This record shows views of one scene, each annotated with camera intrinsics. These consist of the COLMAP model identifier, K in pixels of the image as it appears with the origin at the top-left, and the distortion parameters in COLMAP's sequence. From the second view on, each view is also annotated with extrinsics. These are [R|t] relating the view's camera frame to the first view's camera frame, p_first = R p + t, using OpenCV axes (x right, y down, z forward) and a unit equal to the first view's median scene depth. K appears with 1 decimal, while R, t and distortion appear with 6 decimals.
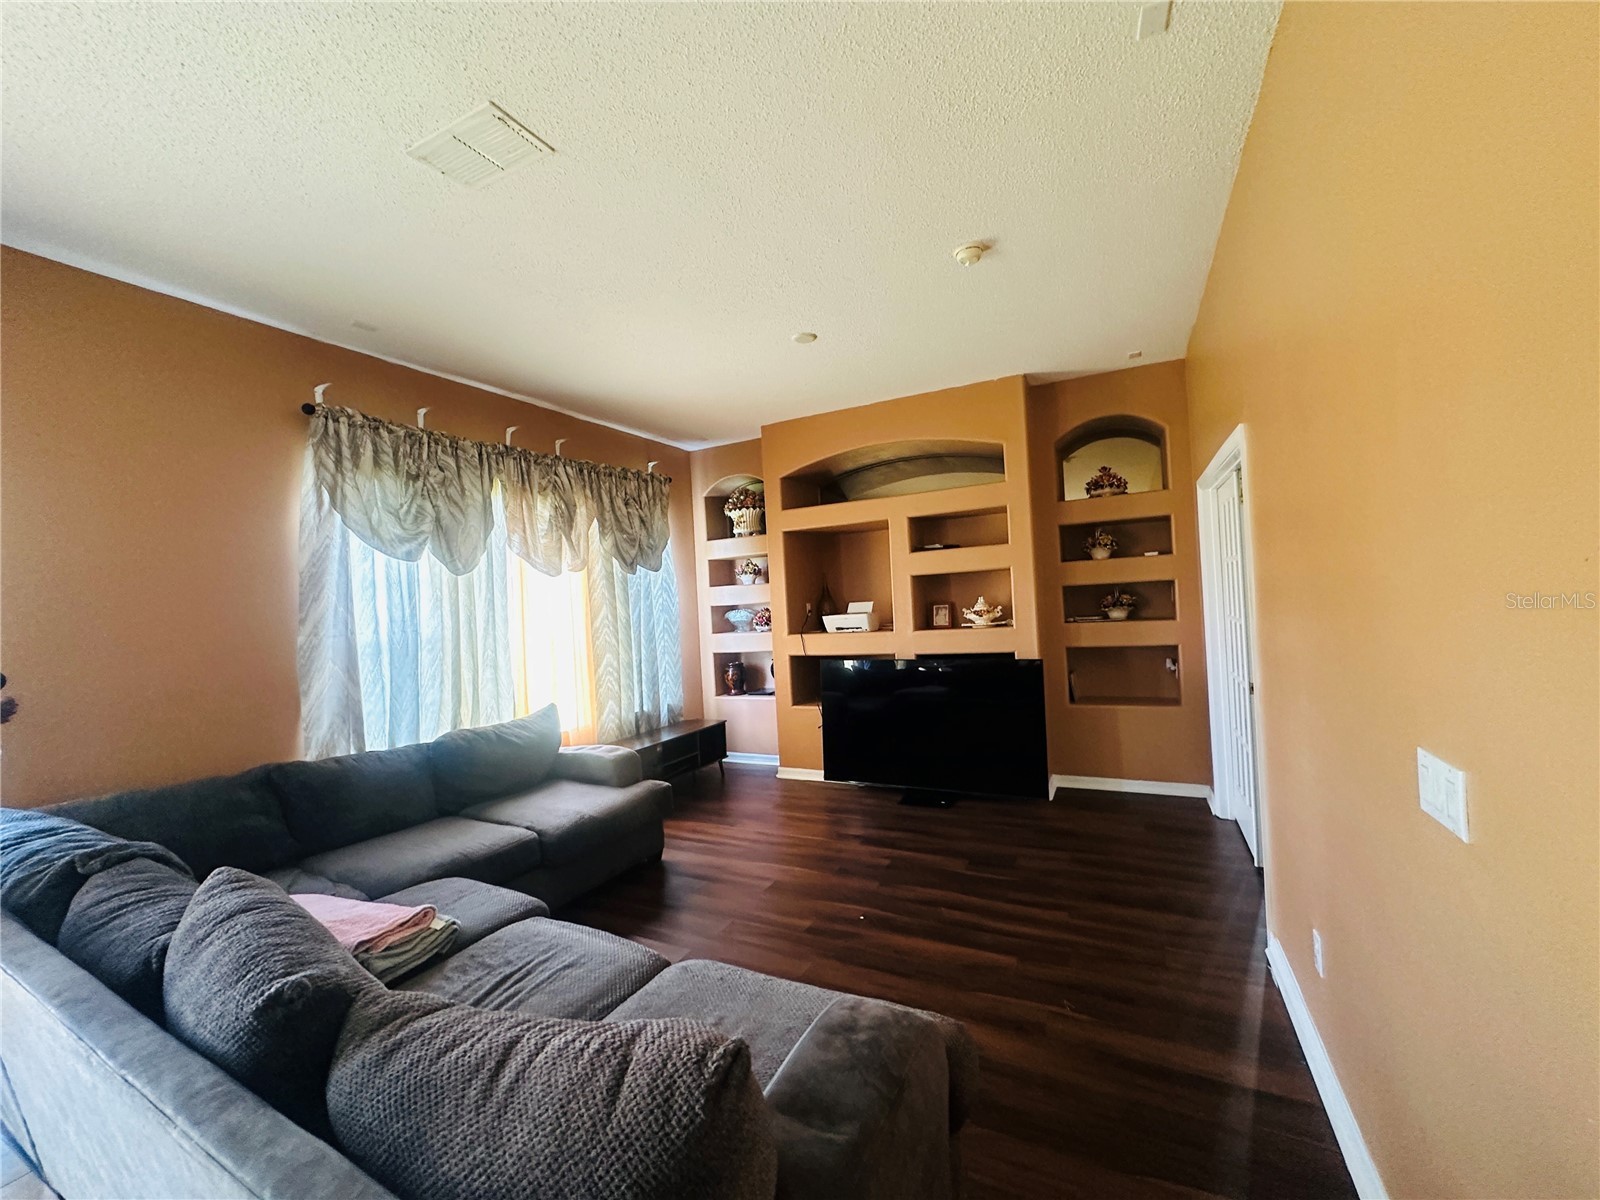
lens RADIAL K [[649.0, 0, 801.3], [0, 649.0, 601.7], [0, 0, 1]] dist [0.003408, 0.000430]
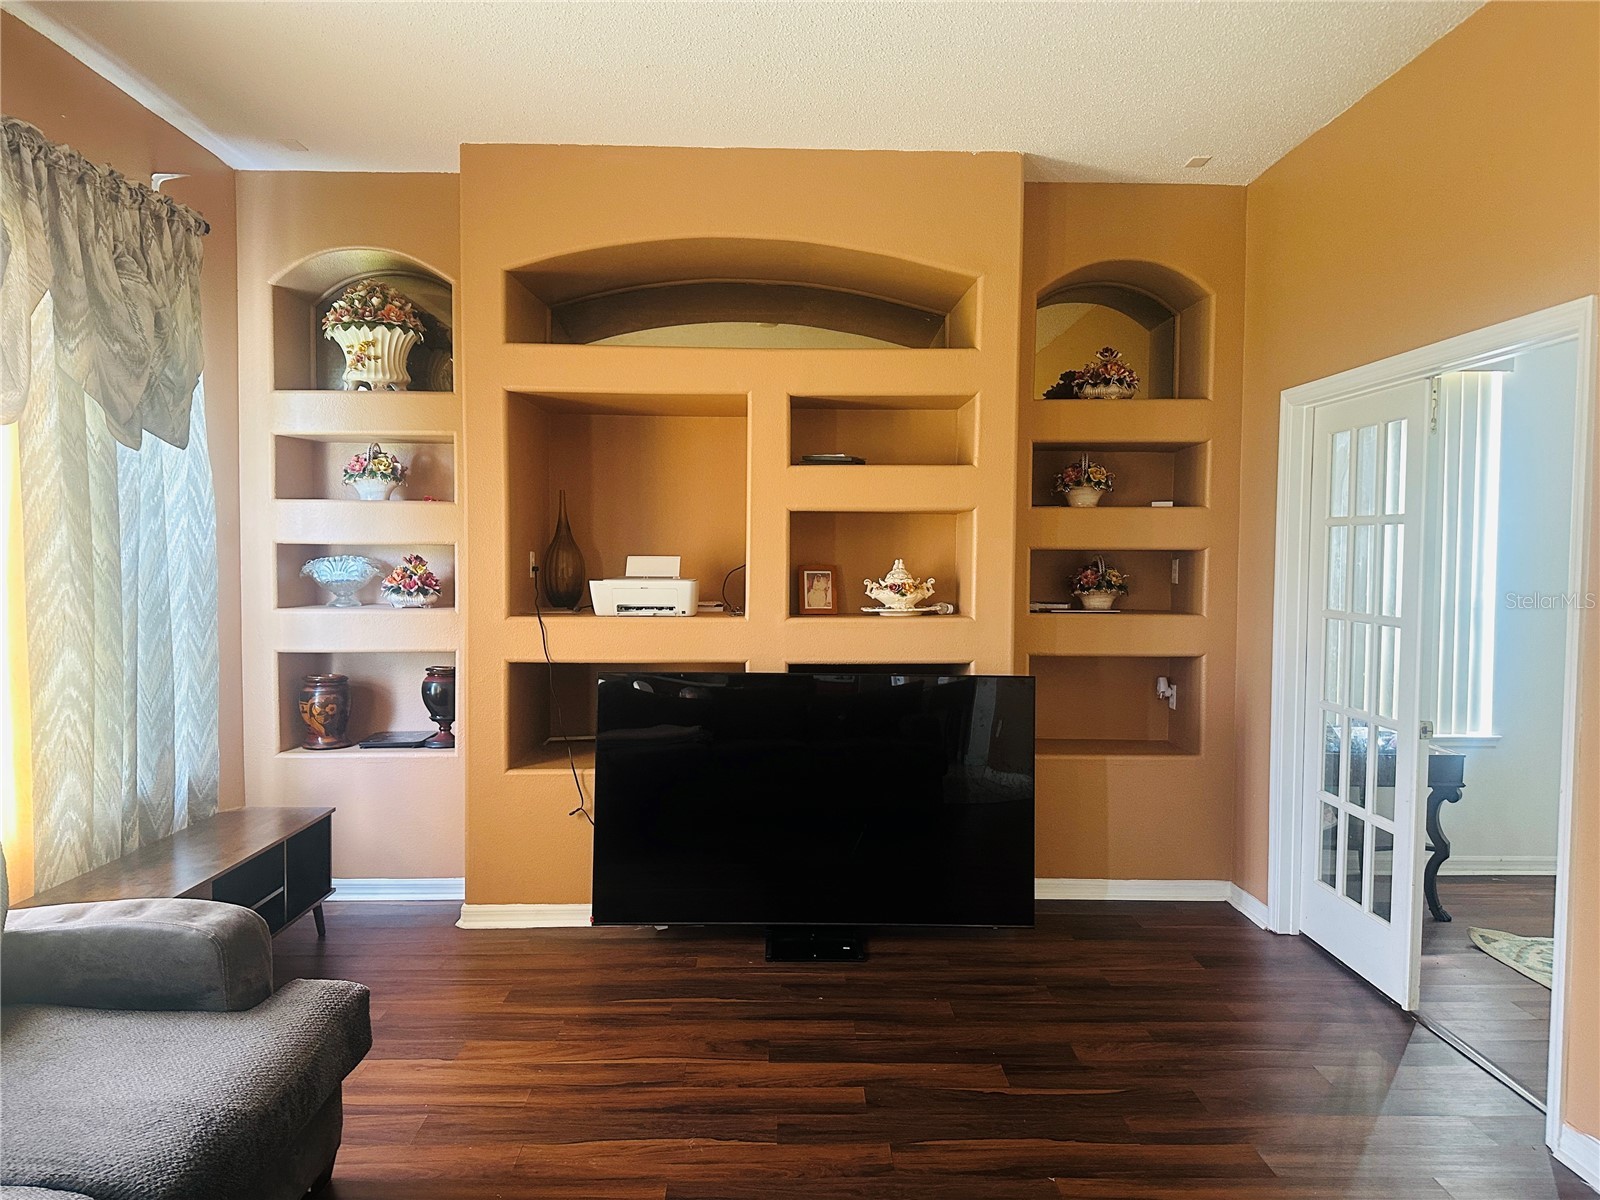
lens RADIAL K [[1143.3, 0, 805.8], [0, 1143.3, 600.8], [0, 0, 1]] dist [0.056114, -0.033027]
pose [[0.881300, 0.041105, 0.470765, -0.235464], [-0.056066, 0.998269, 0.017794, 0.014326], [-0.469219, -0.042075, 0.882079, 0.196654]]
